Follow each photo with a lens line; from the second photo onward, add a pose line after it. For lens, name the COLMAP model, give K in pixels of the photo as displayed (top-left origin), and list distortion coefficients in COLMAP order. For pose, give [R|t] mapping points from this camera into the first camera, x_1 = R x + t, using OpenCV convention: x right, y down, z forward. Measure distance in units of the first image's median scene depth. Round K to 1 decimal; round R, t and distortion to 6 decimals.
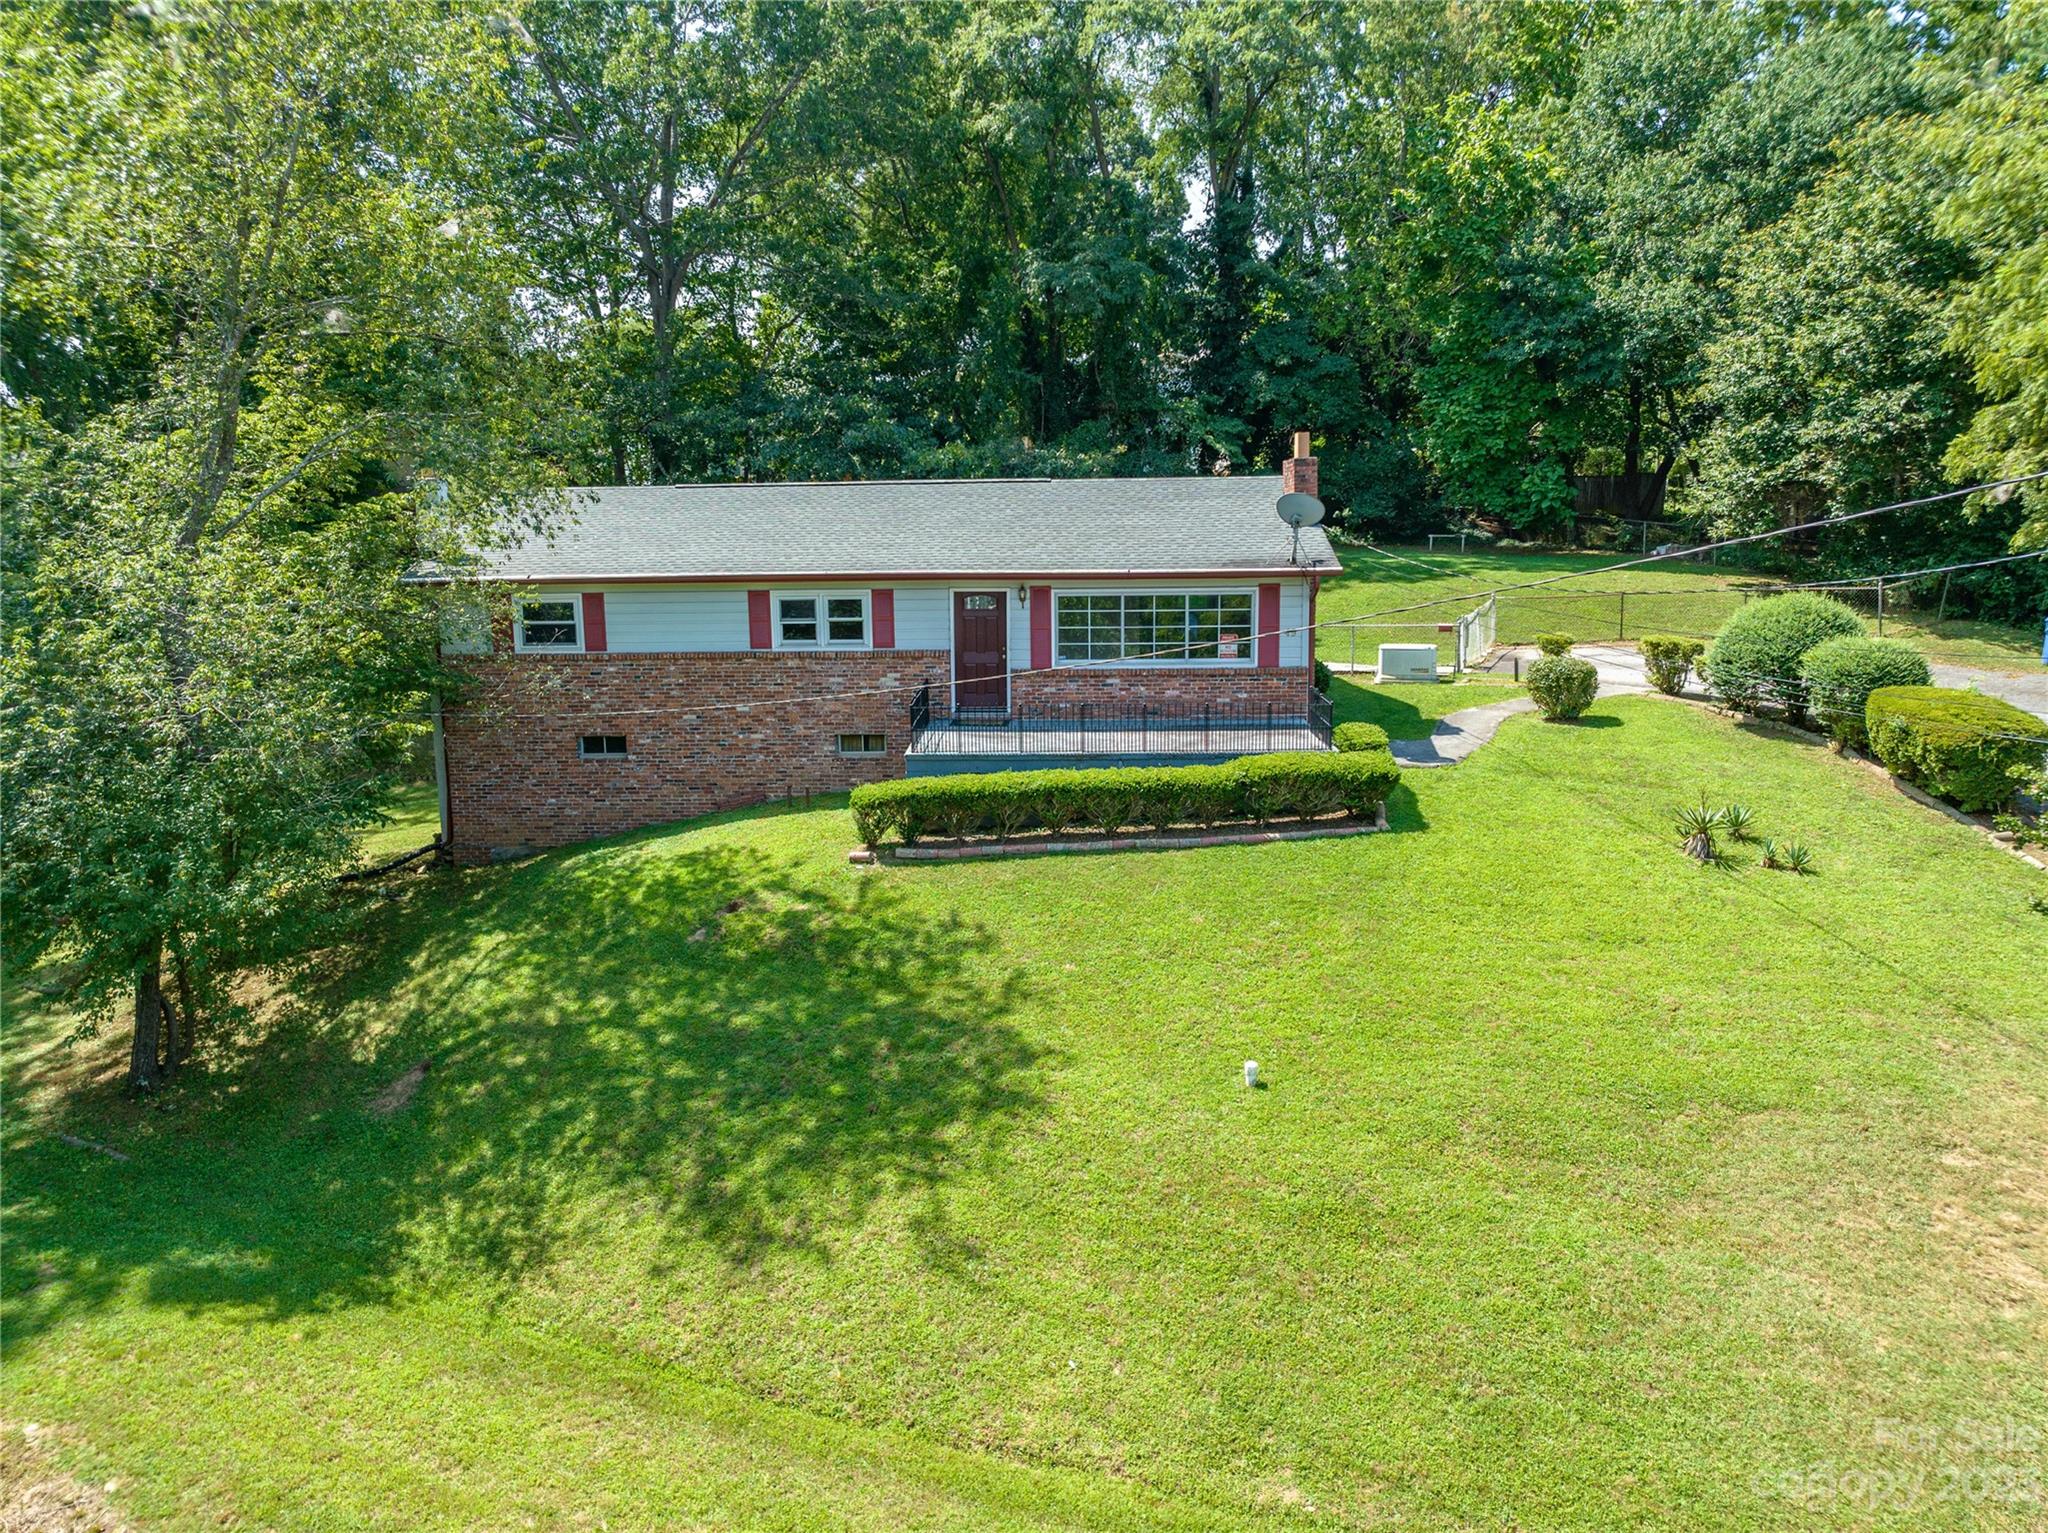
lens RADIAL K [[1456.1, 0, 1037.4], [0, 1456.1, 765.4], [0, 0, 1]] dist [-0.024234, -0.019507]
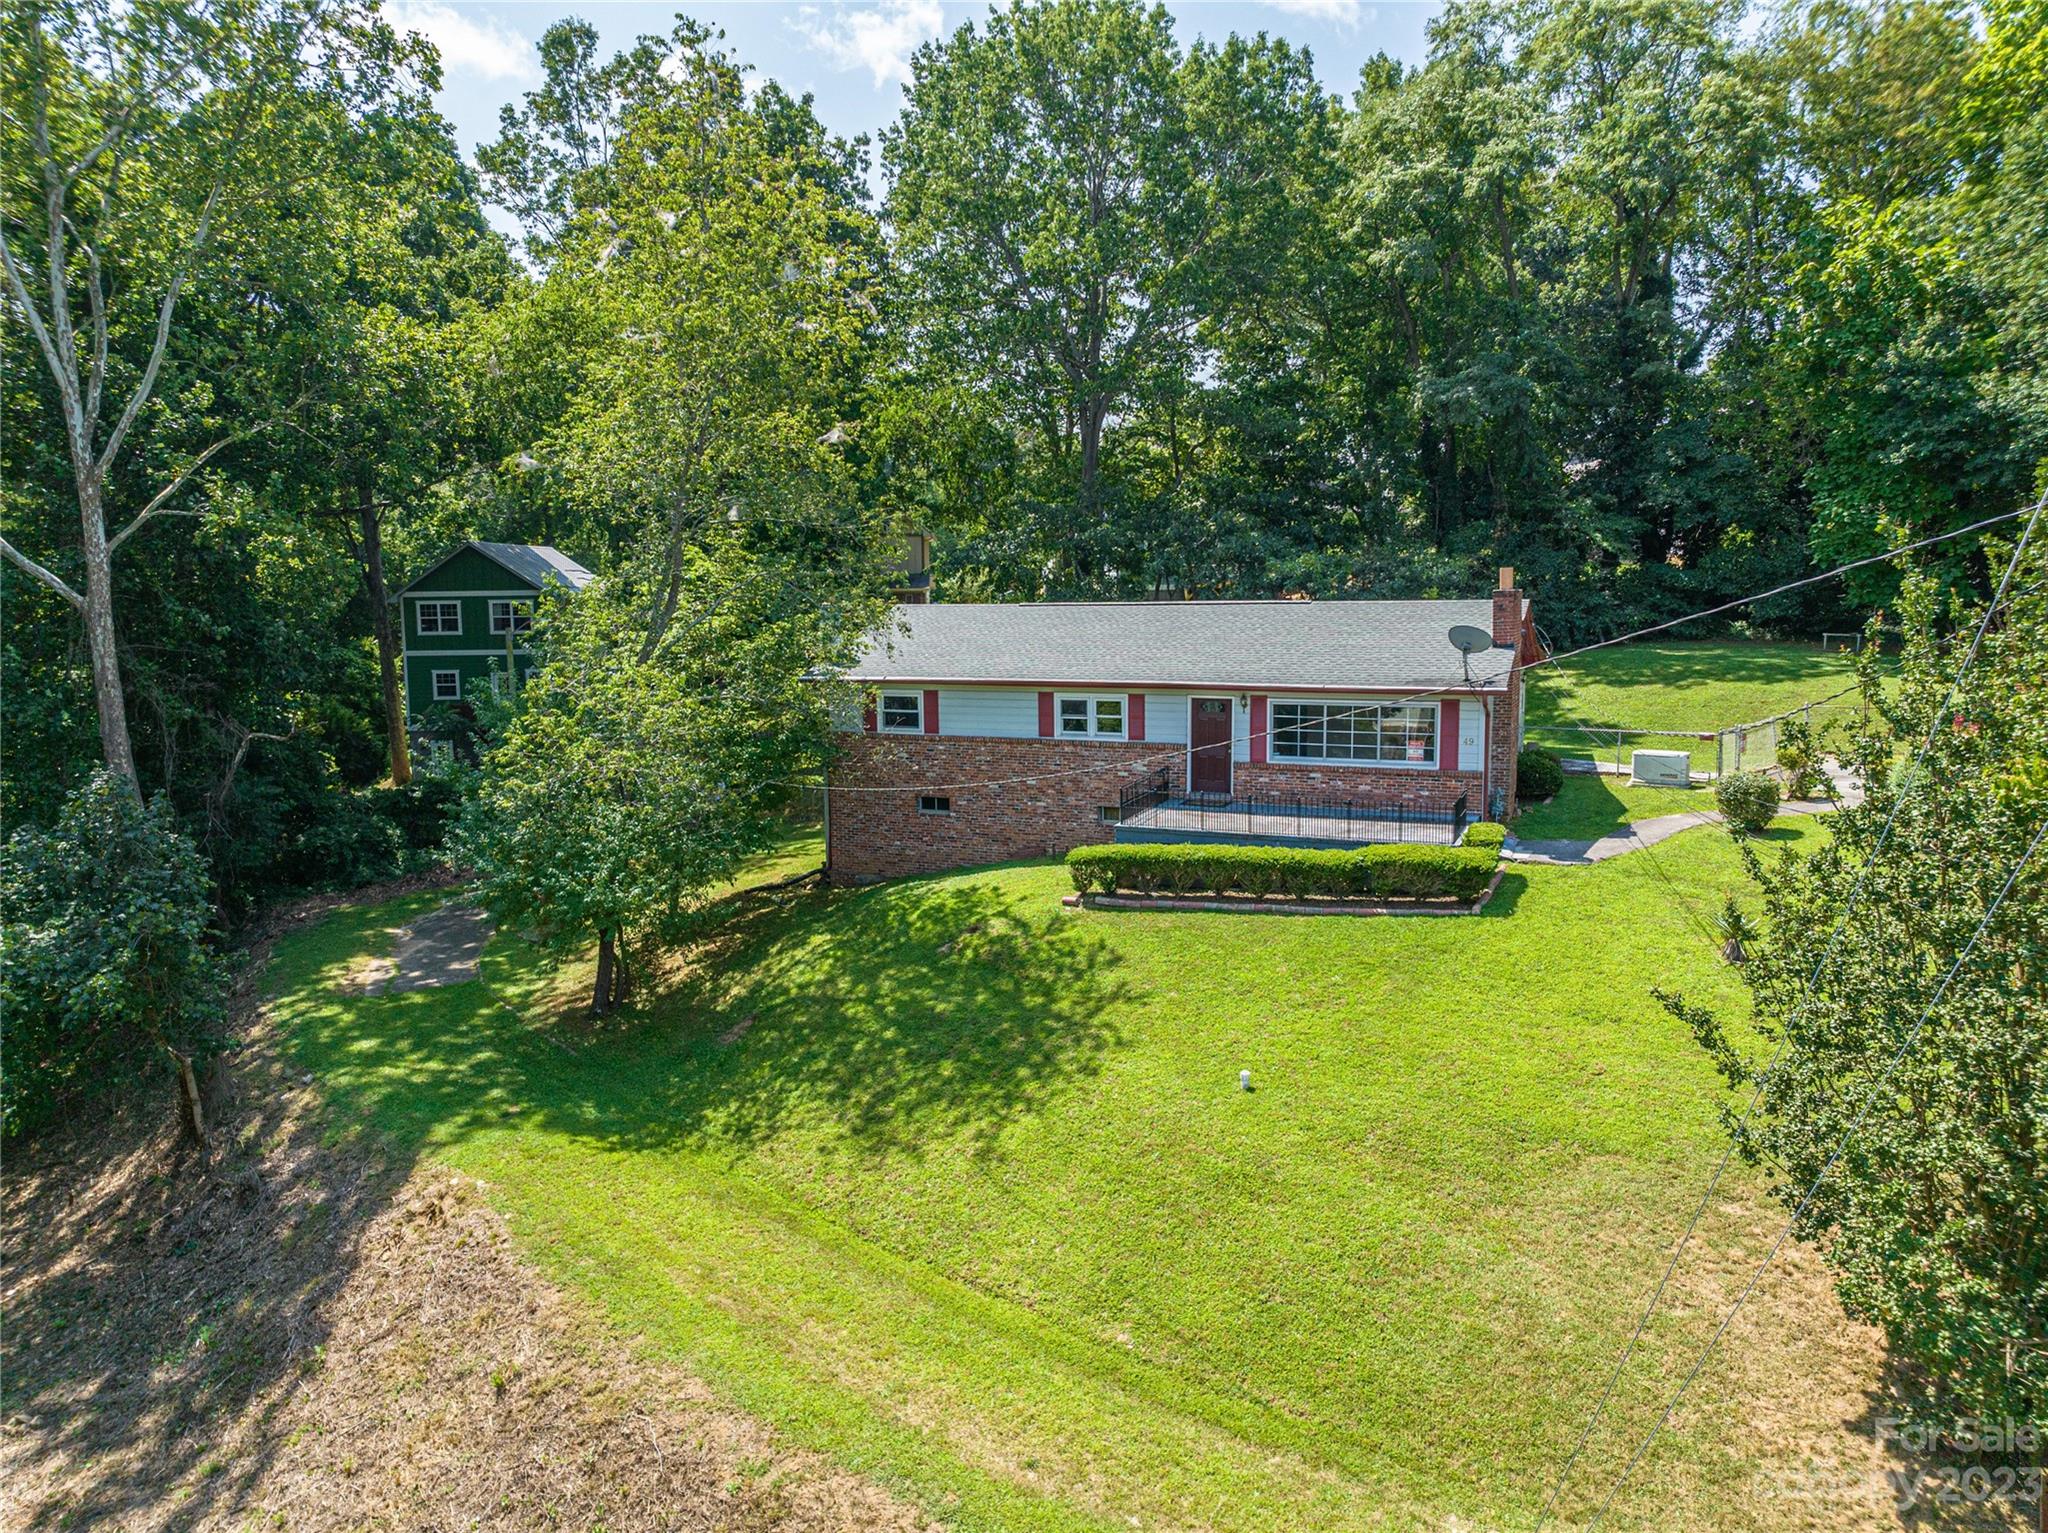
lens RADIAL K [[1456.1, 0, 1023.2], [0, 1456.1, 757.7], [0, 0, 1]] dist [-0.024234, -0.019507]
pose [[0.927133, 0.045008, -0.372021, 0.280195], [-0.061607, 0.997560, -0.032847, -0.018149], [0.369635, 0.053372, 0.927643, -0.215014]]
